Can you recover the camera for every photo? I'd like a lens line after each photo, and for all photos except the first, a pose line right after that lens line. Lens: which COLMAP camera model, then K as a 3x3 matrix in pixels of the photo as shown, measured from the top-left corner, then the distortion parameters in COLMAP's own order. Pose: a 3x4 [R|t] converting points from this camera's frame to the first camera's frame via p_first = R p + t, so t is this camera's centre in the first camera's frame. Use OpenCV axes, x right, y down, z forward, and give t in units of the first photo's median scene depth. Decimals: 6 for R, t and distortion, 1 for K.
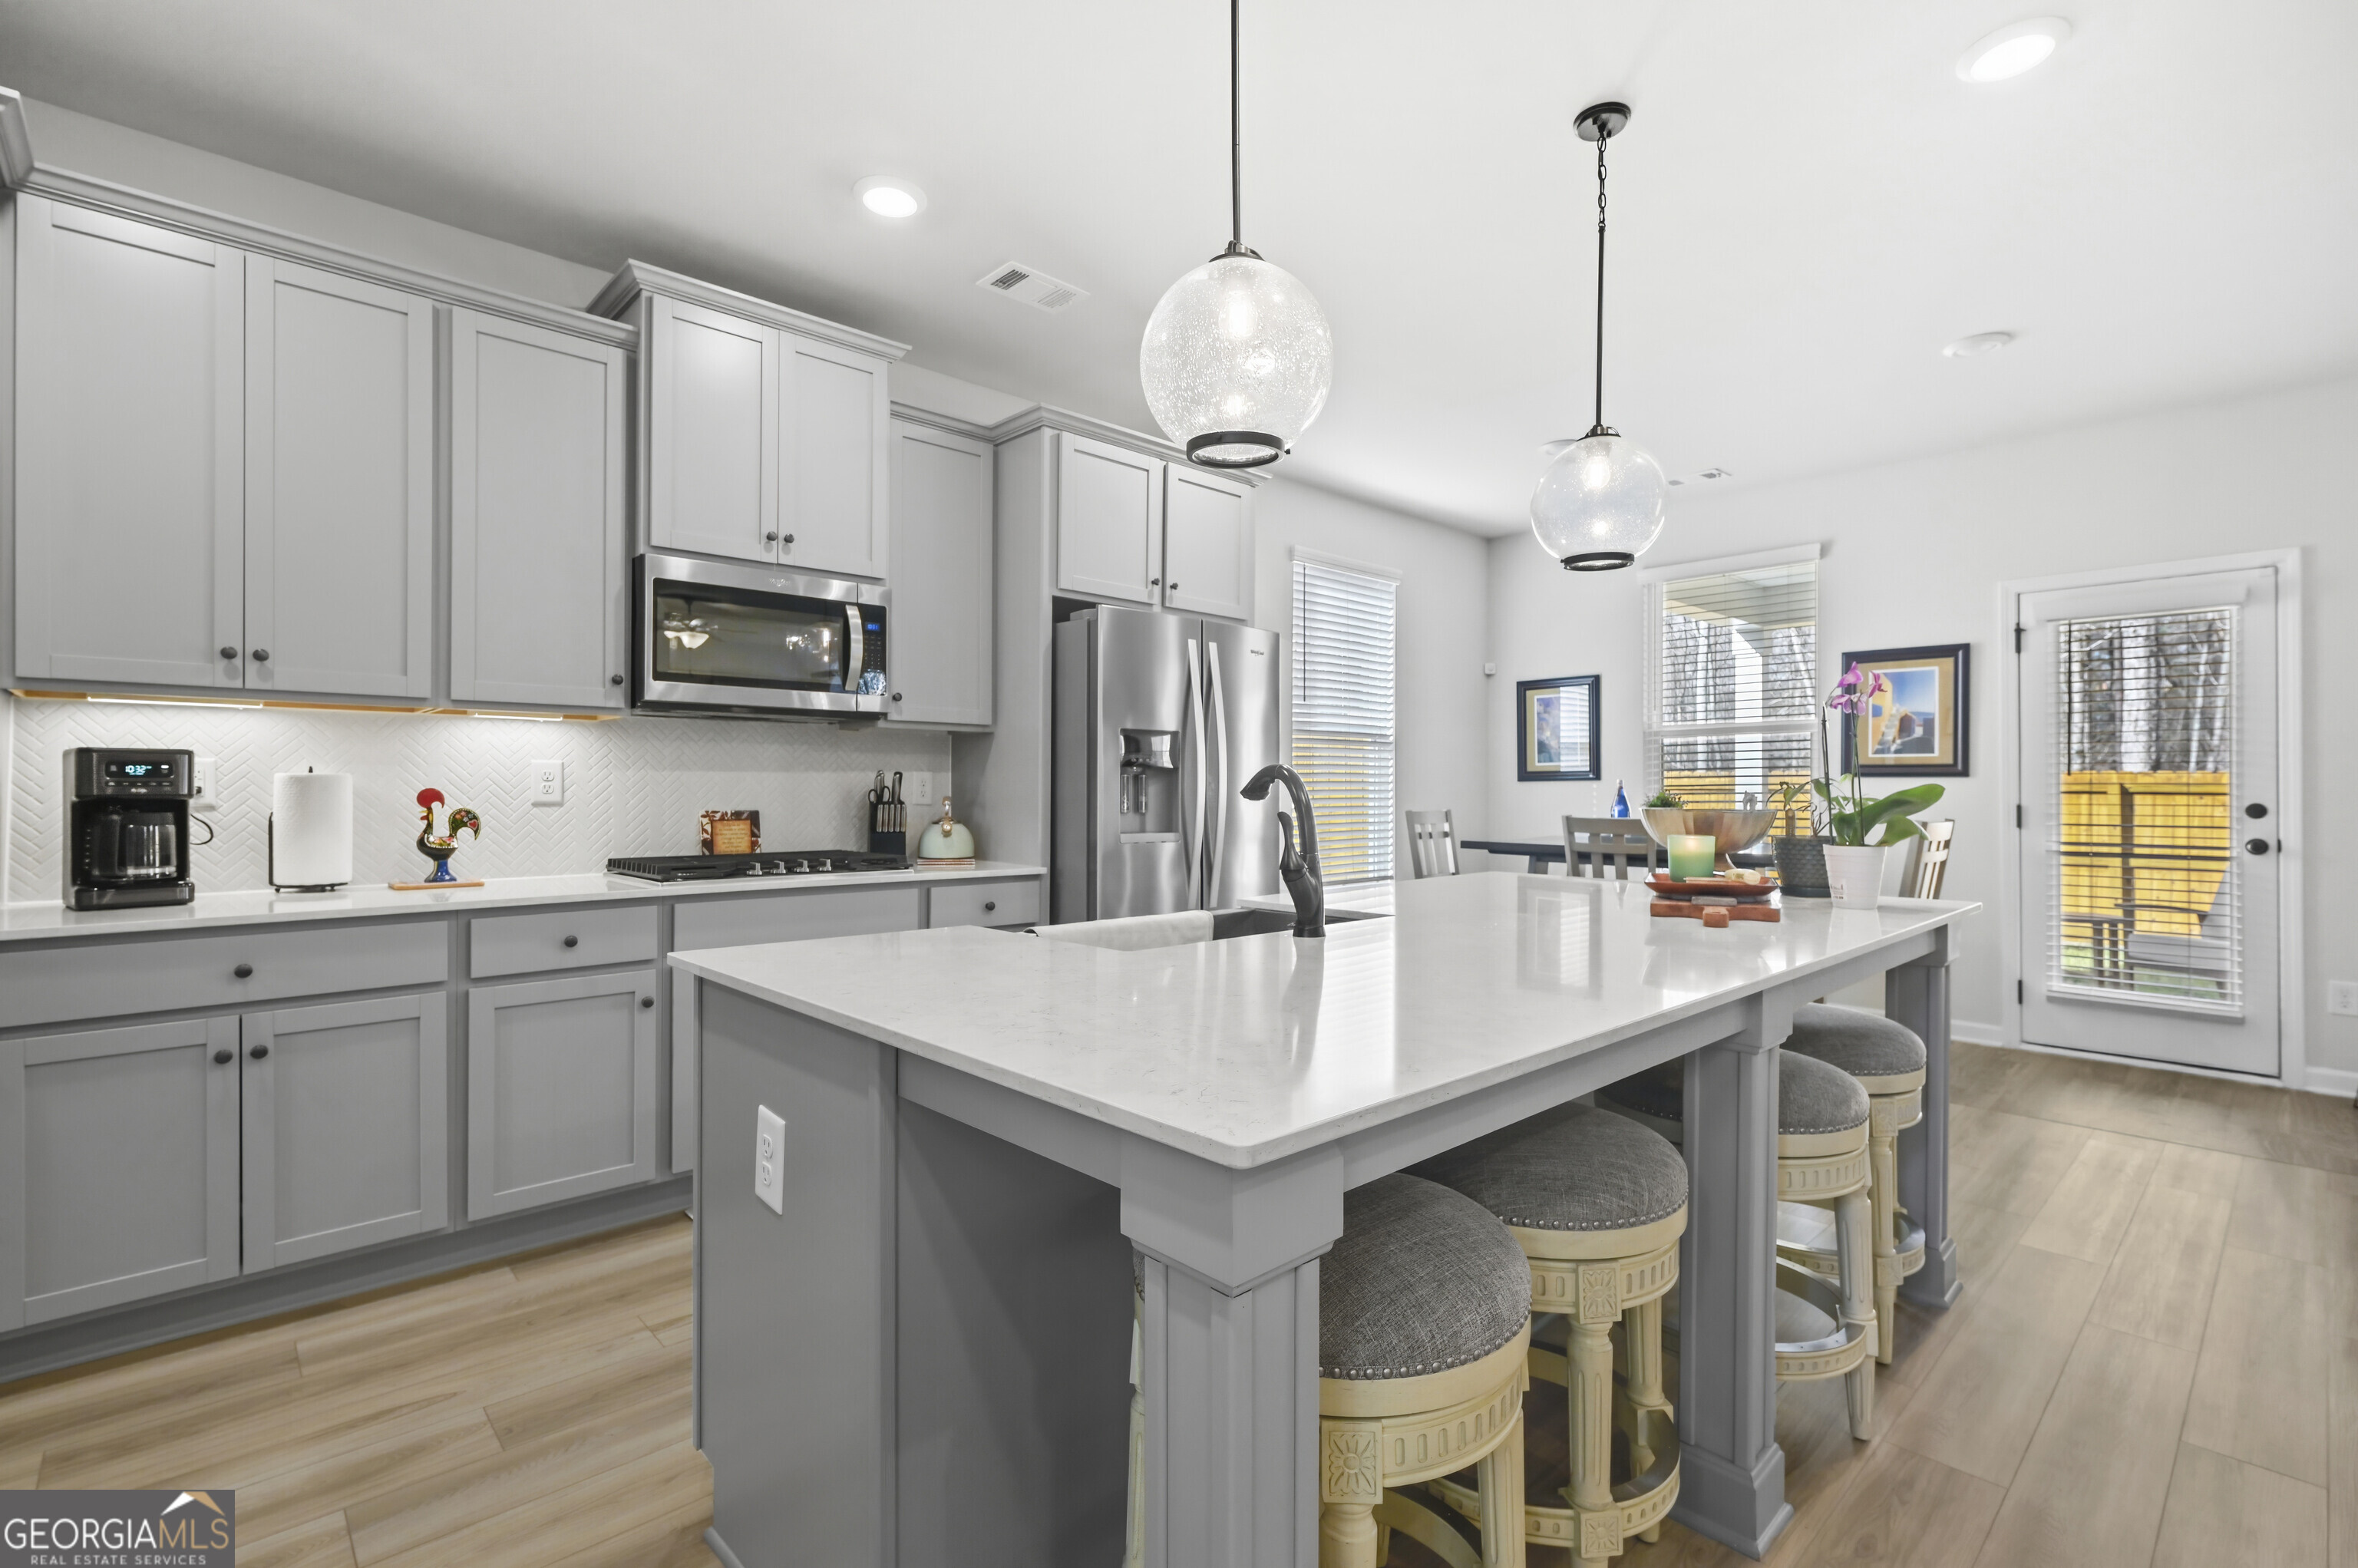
lens RADIAL K [[1069.4, 0, 1187.9], [0, 1069.4, 791.9], [0, 0, 1]] dist [-0.002613, -0.000299]
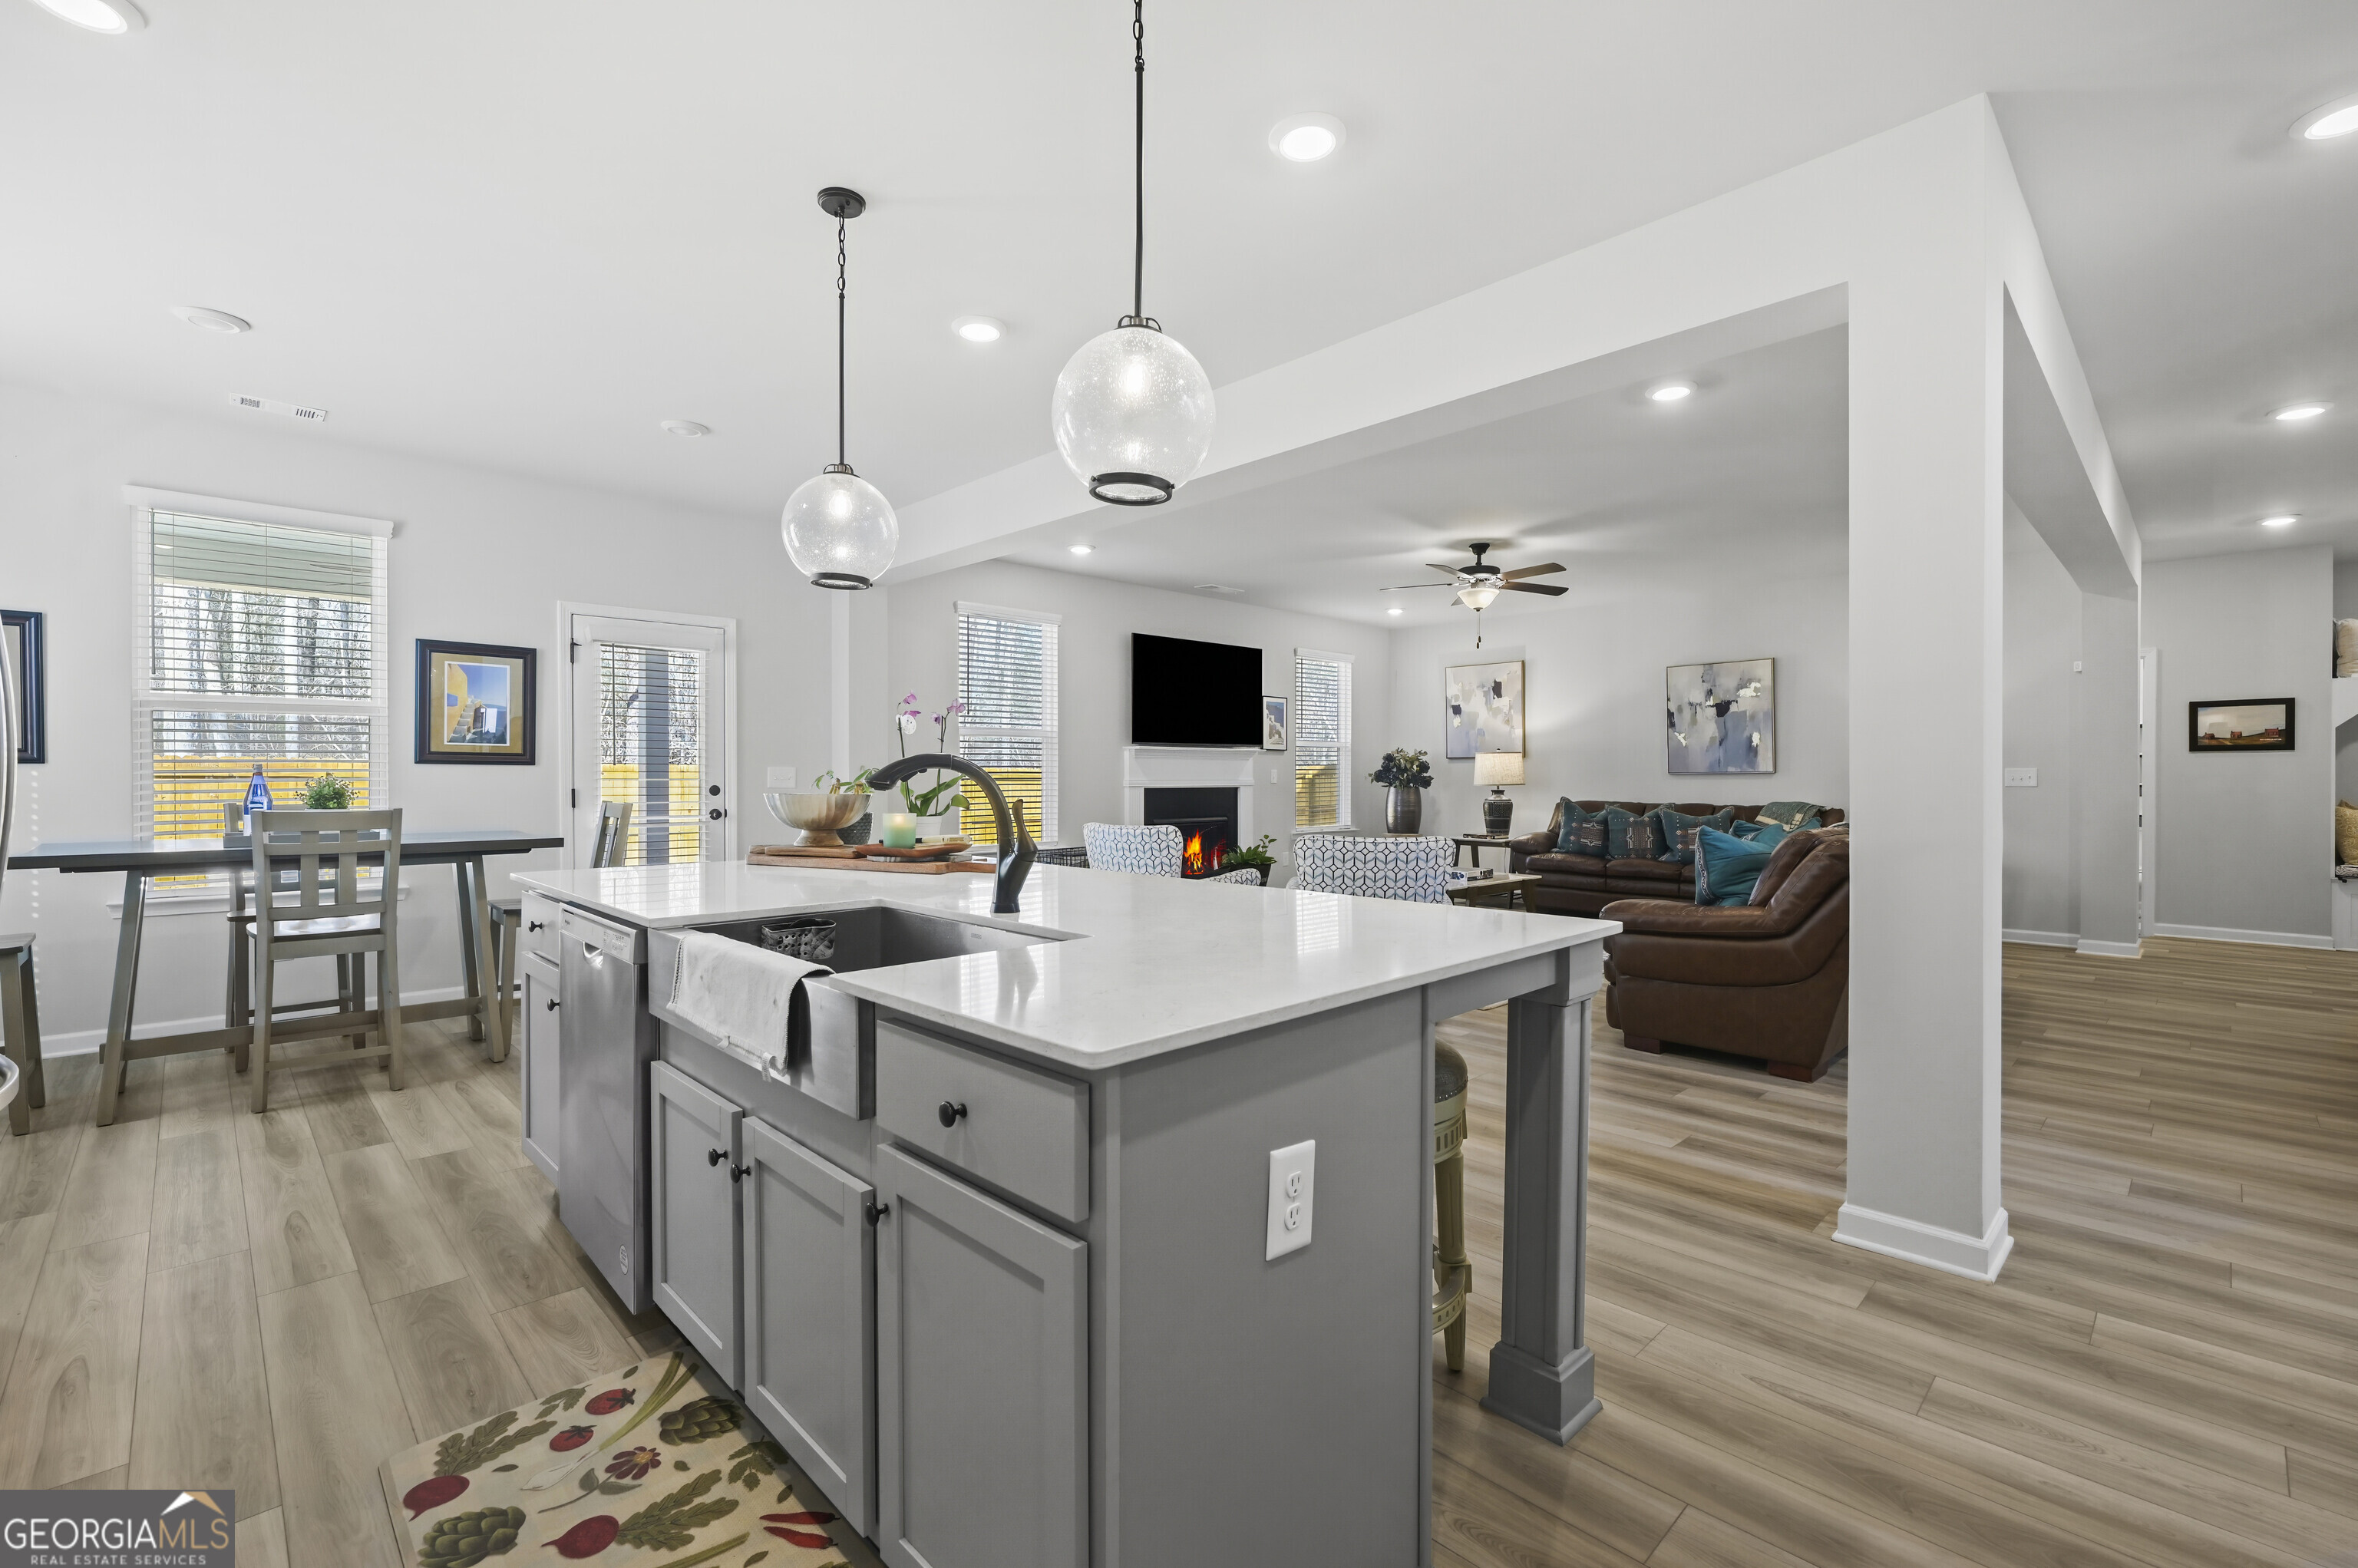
lens RADIAL K [[1006.7, 0, 1175.5], [0, 1006.7, 780.2], [0, 0, 1]] dist [-0.000178, -0.000009]
pose [[-0.020571, -0.004821, 0.999777, -0.364456], [0.002193, 0.999986, 0.004868, -0.001443], [-0.999786, 0.002293, -0.020560, 0.335008]]
